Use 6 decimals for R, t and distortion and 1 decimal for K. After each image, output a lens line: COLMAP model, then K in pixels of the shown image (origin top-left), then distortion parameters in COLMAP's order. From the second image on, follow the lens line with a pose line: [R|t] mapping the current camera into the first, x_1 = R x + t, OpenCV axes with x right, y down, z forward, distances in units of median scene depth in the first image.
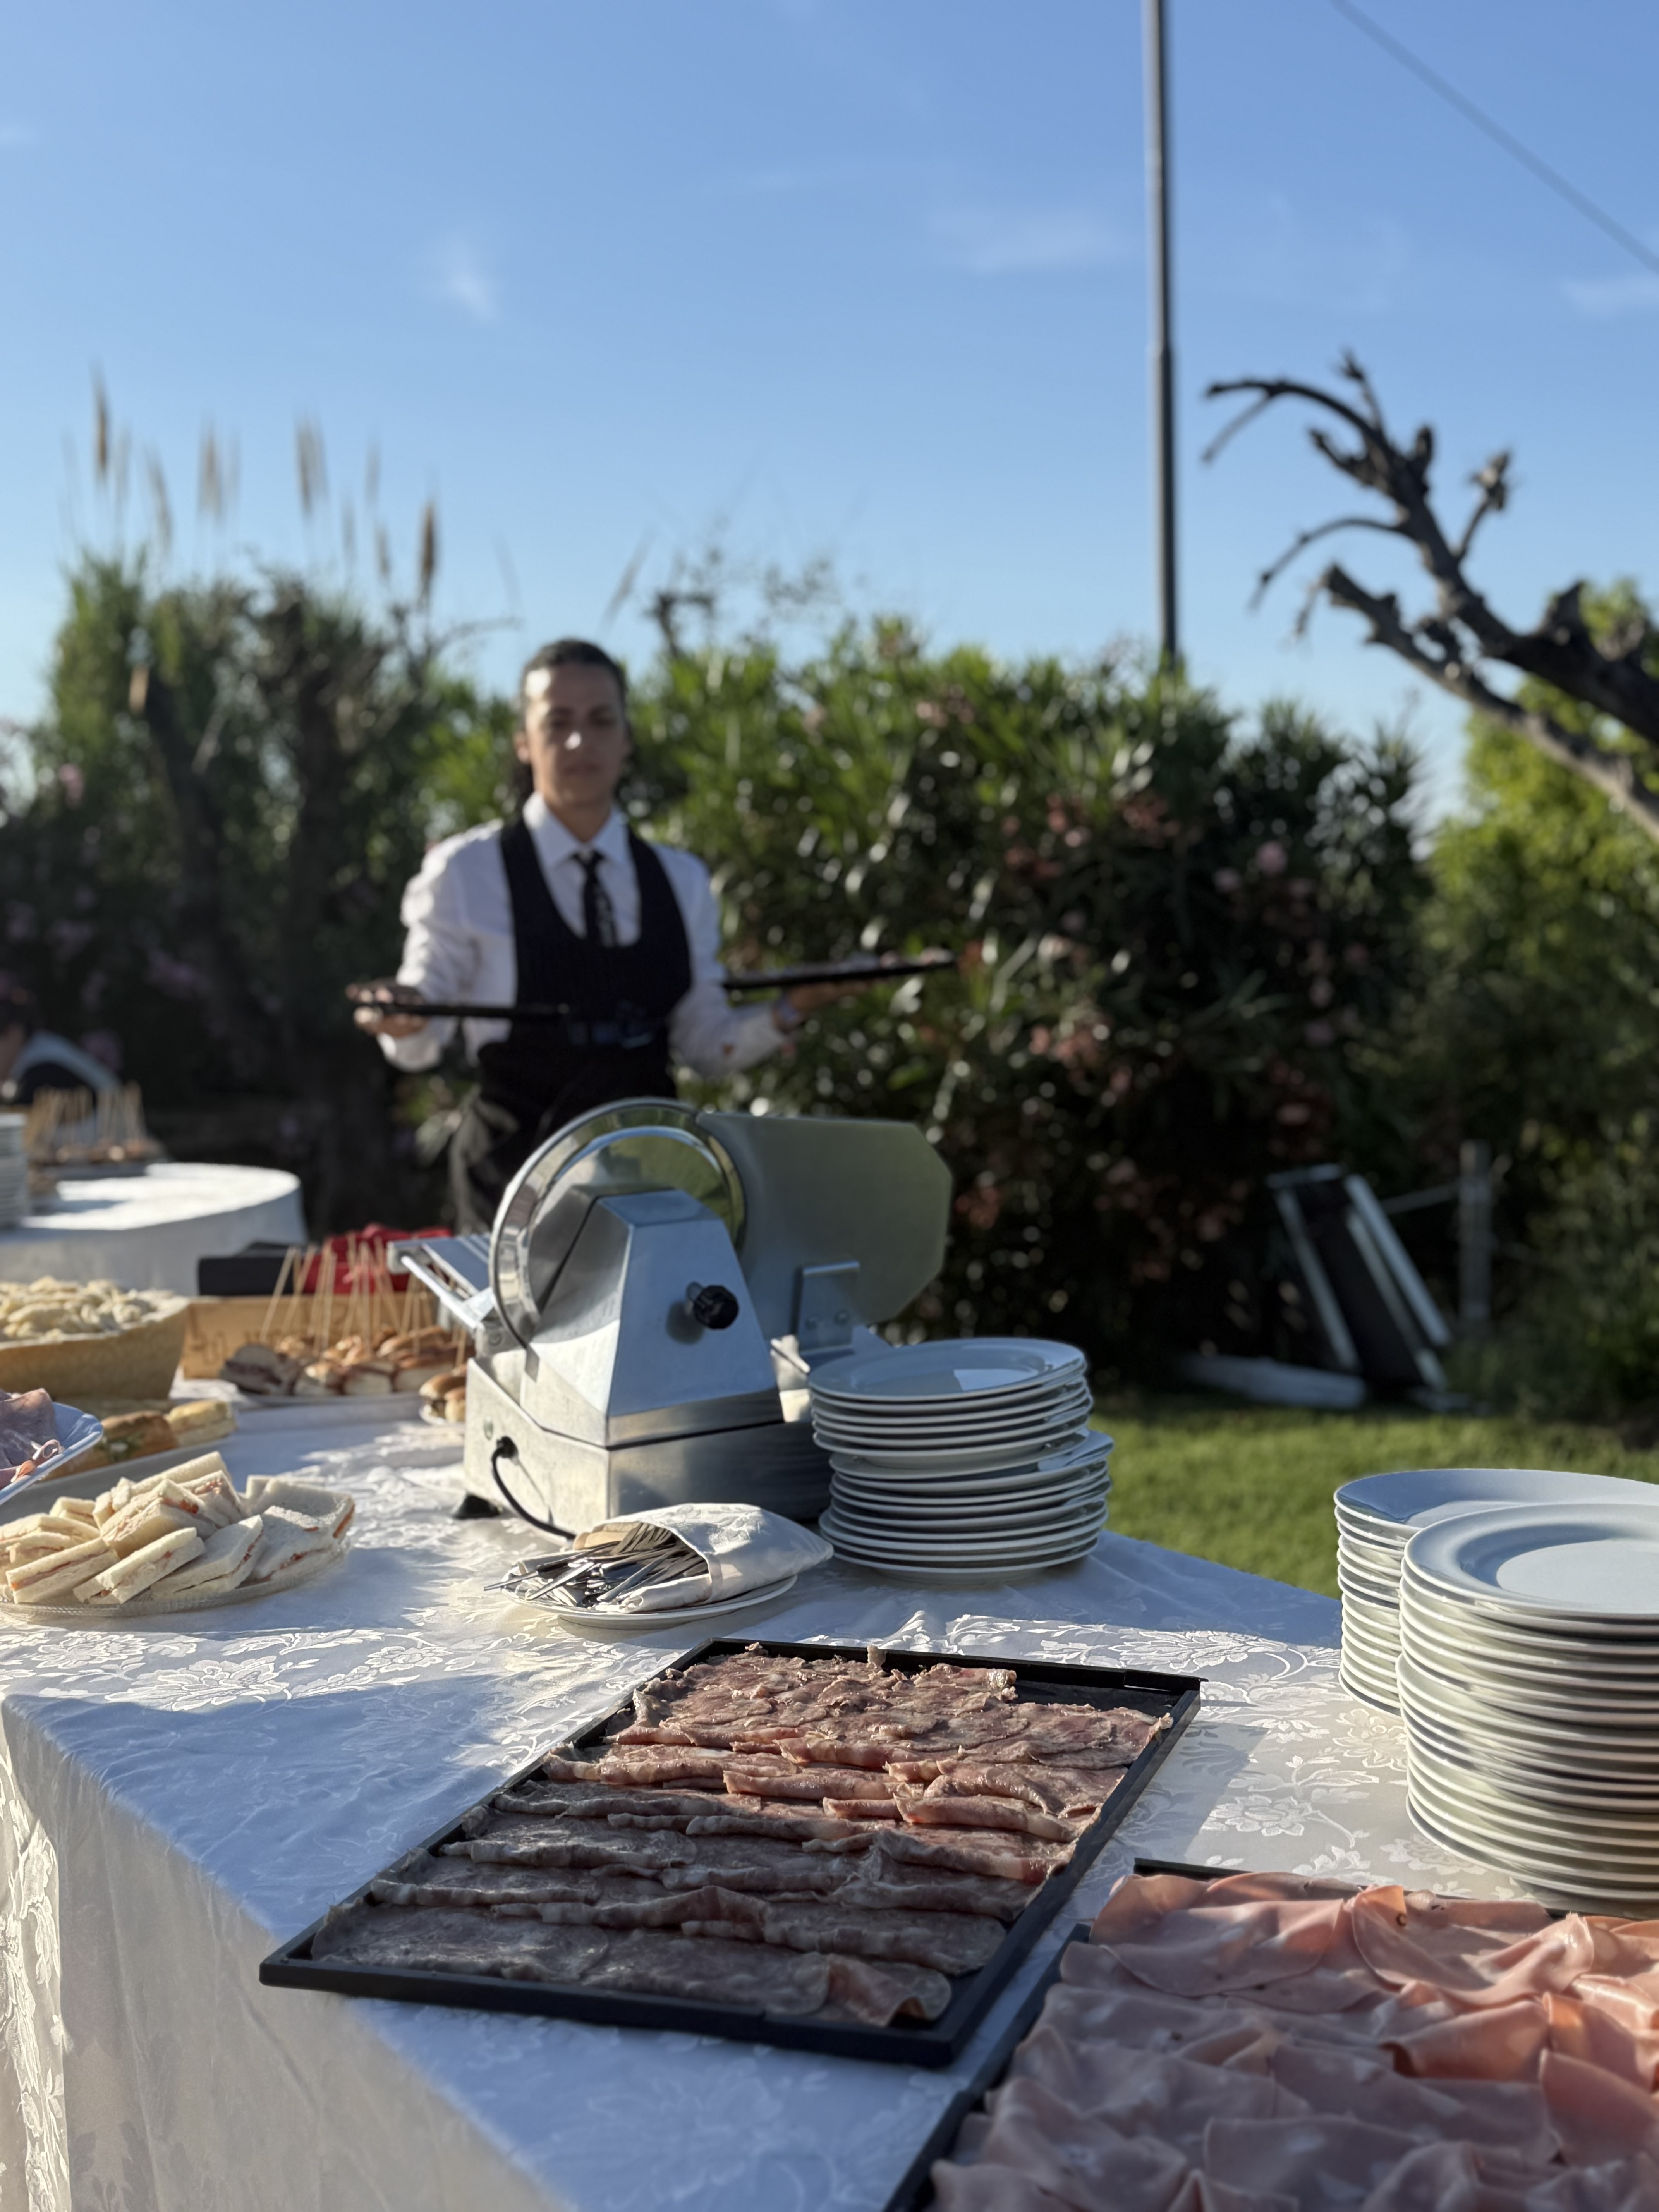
lens RADIAL K [[2683.8, 0, 829.5], [0, 2683.8, 1106.0], [0, 0, 1]] dist [0.130695, 0.000563]
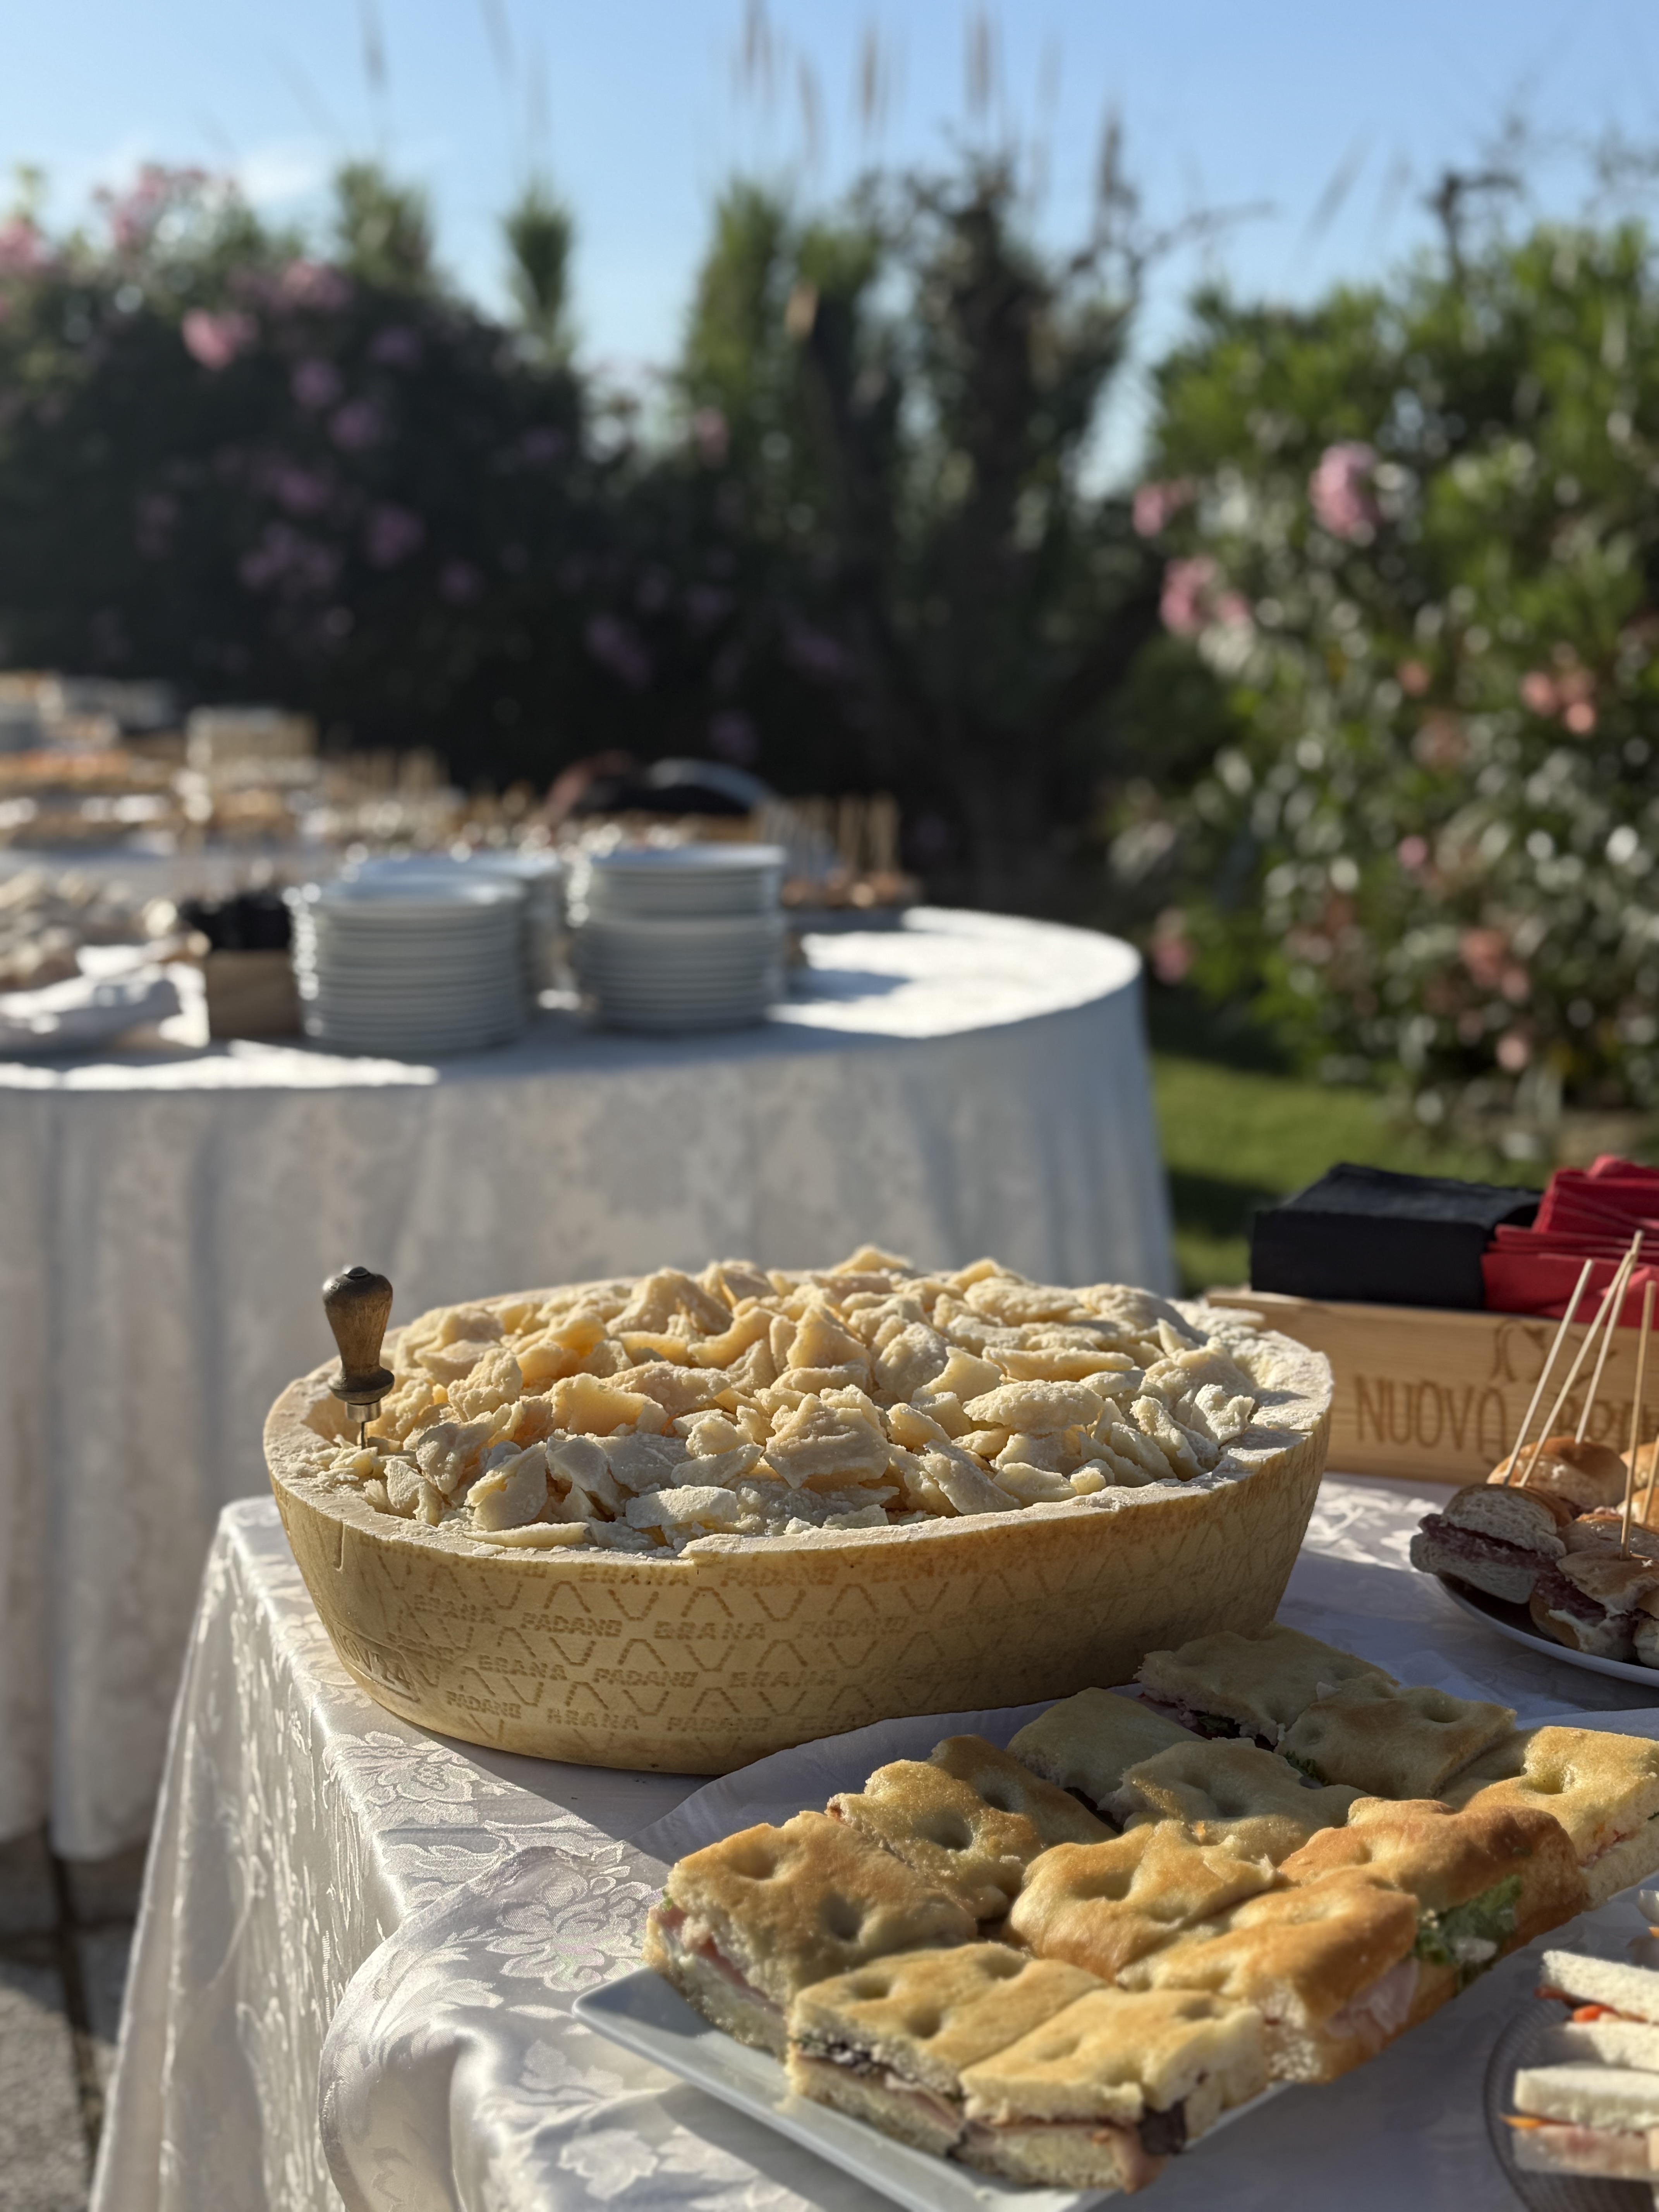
lens RADIAL K [[2668.9, 0, 811.8], [0, 2668.9, 1090.7], [0, 0, 1]] dist [0.199392, -0.432958]
pose [[0.976260, 0.060540, -0.207970, -0.145950], [-0.037875, 0.993066, 0.111287, -0.009752], [0.213265, -0.100768, 0.971784, 0.360502]]
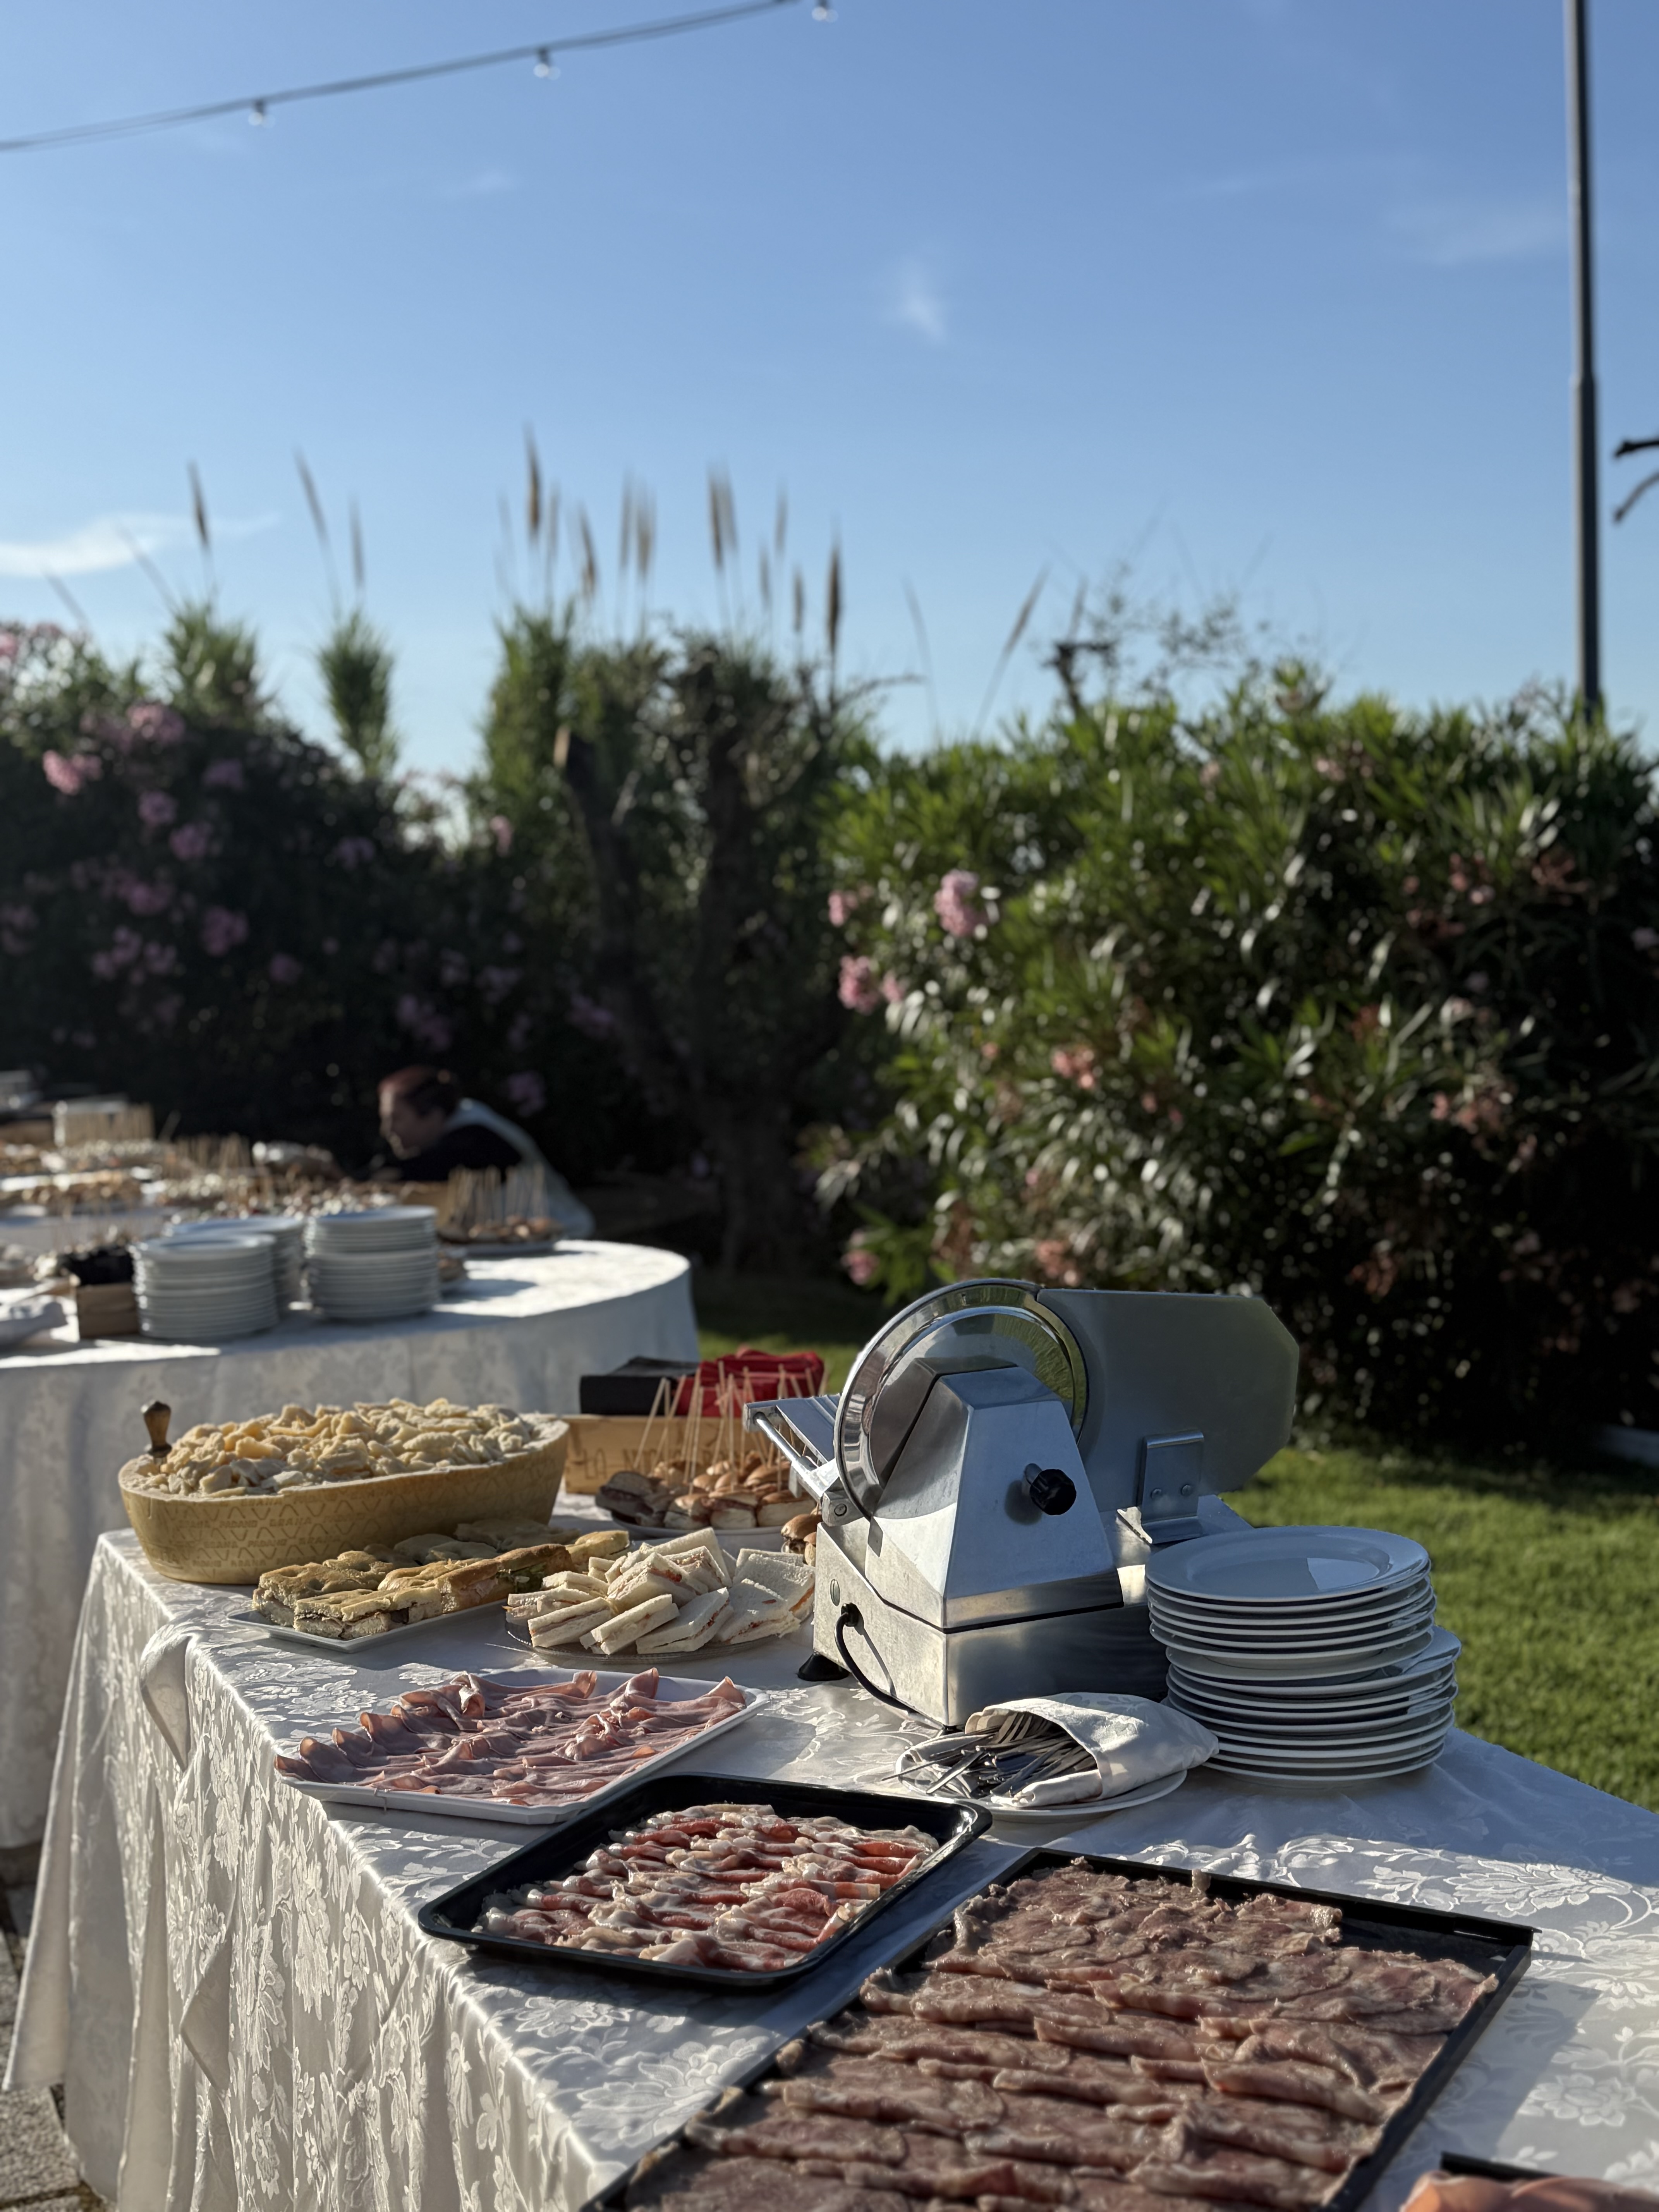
lens RADIAL K [[2668.9, 0, 811.8], [0, 2668.9, 1090.7], [0, 0, 1]] dist [0.199392, -0.432958]
pose [[0.987243, 0.002613, -0.159202, 0.013366], [-0.004188, 0.999946, -0.009556, -0.030714], [0.159168, 0.010101, 0.987200, -0.007004]]
